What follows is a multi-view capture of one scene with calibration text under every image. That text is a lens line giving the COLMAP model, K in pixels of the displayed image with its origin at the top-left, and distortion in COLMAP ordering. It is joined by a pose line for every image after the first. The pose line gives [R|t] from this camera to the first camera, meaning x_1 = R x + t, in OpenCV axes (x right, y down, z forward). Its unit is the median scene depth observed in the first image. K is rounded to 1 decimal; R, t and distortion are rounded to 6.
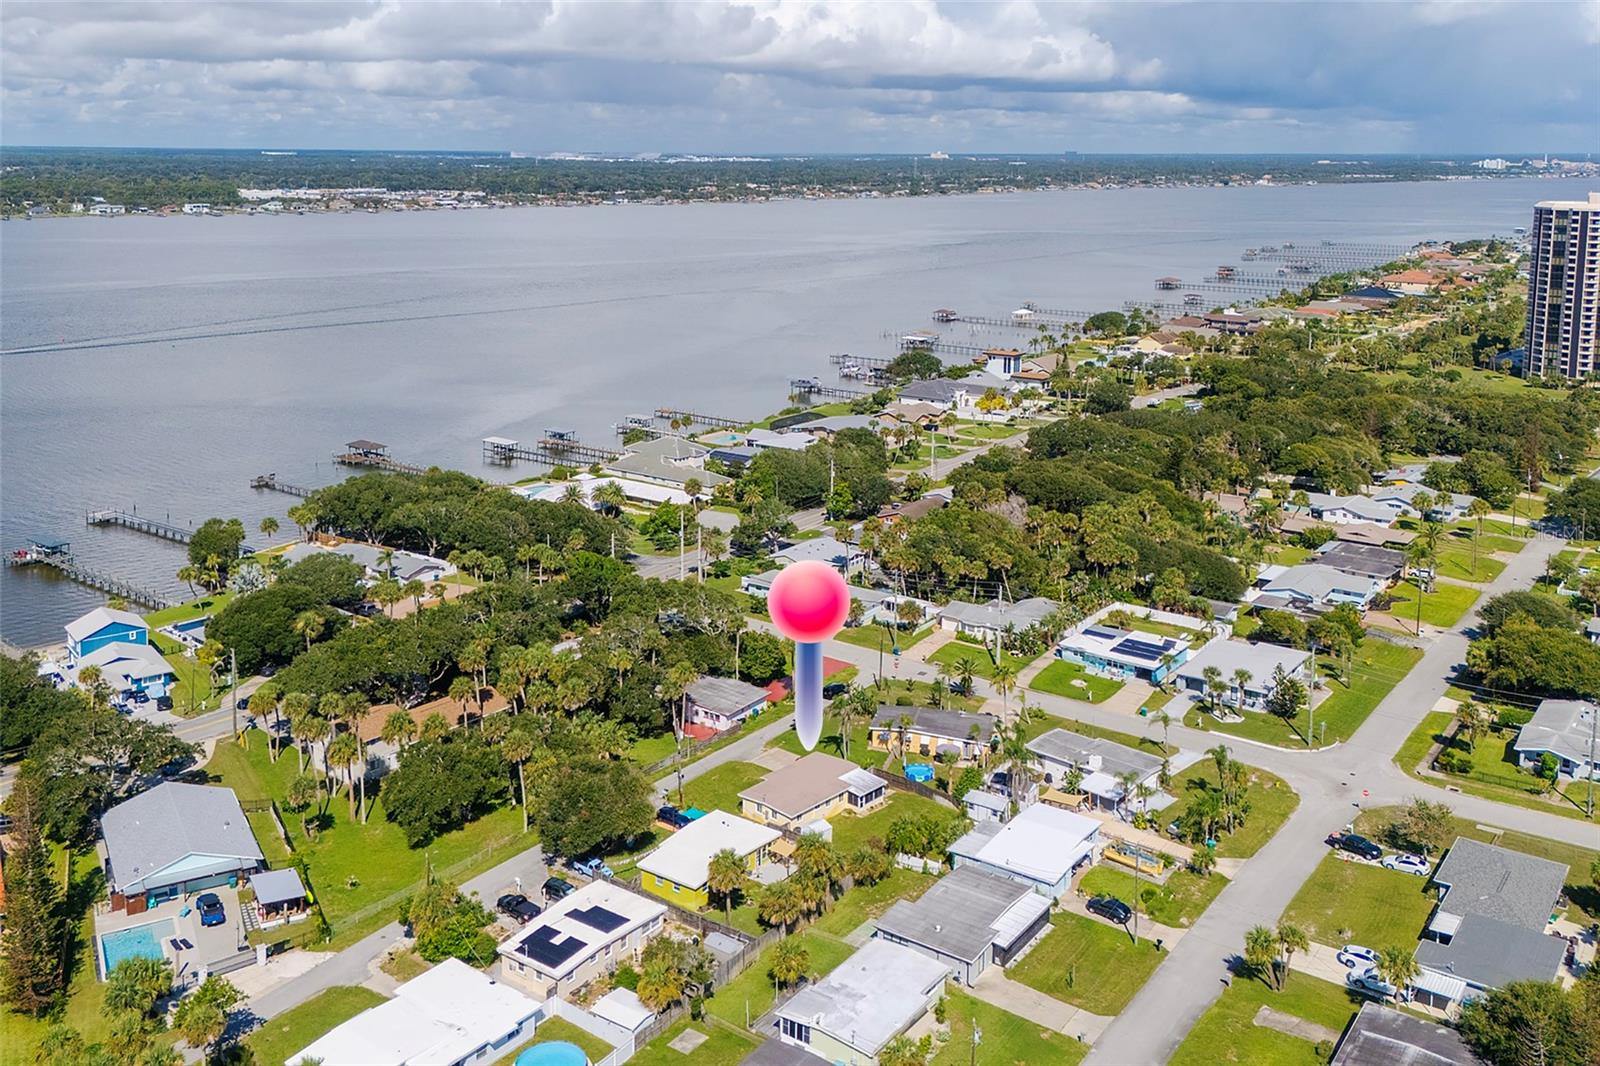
lens RADIAL K [[1415.9, 0, 733.2], [0, 1415.9, 528.2], [0, 0, 1]] dist [0.097981, -0.133507]
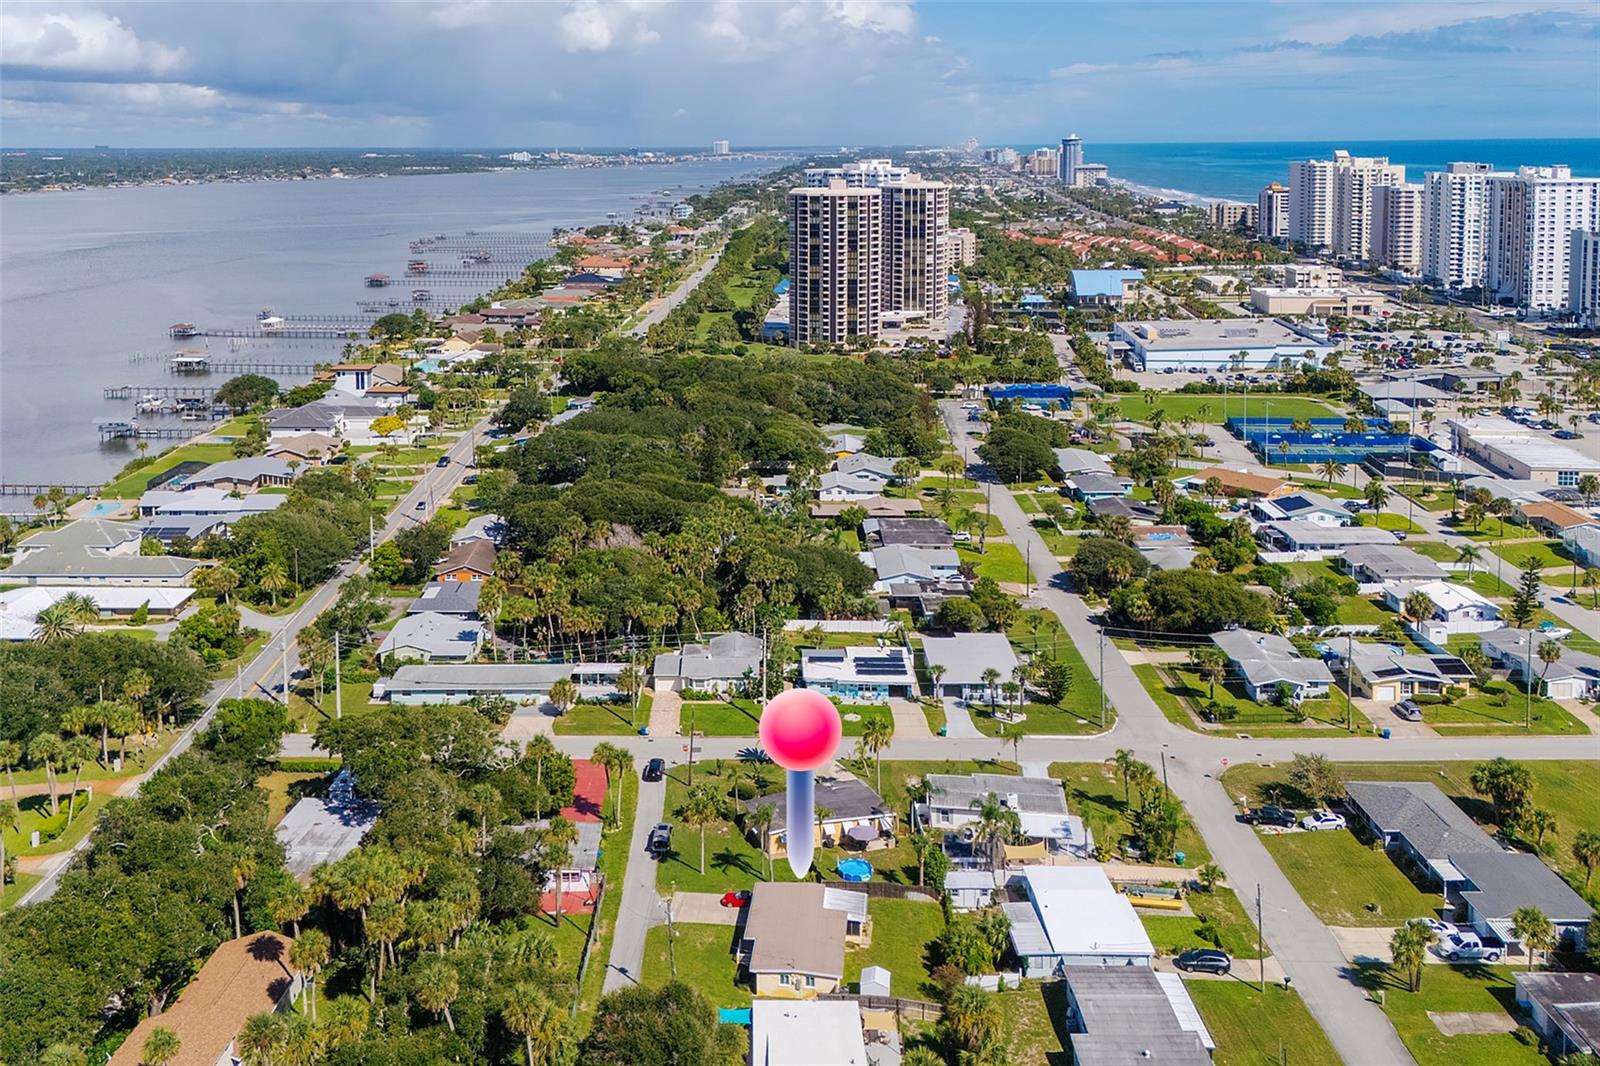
lens RADIAL K [[1415.9, 0, 733.2], [0, 1415.9, 528.2], [0, 0, 1]] dist [0.097981, -0.133507]
pose [[0.810809, -0.162672, 0.562252, -0.139447], [0.160571, 0.985568, 0.053591, -0.032392], [-0.562855, 0.046829, 0.825228, 0.122268]]
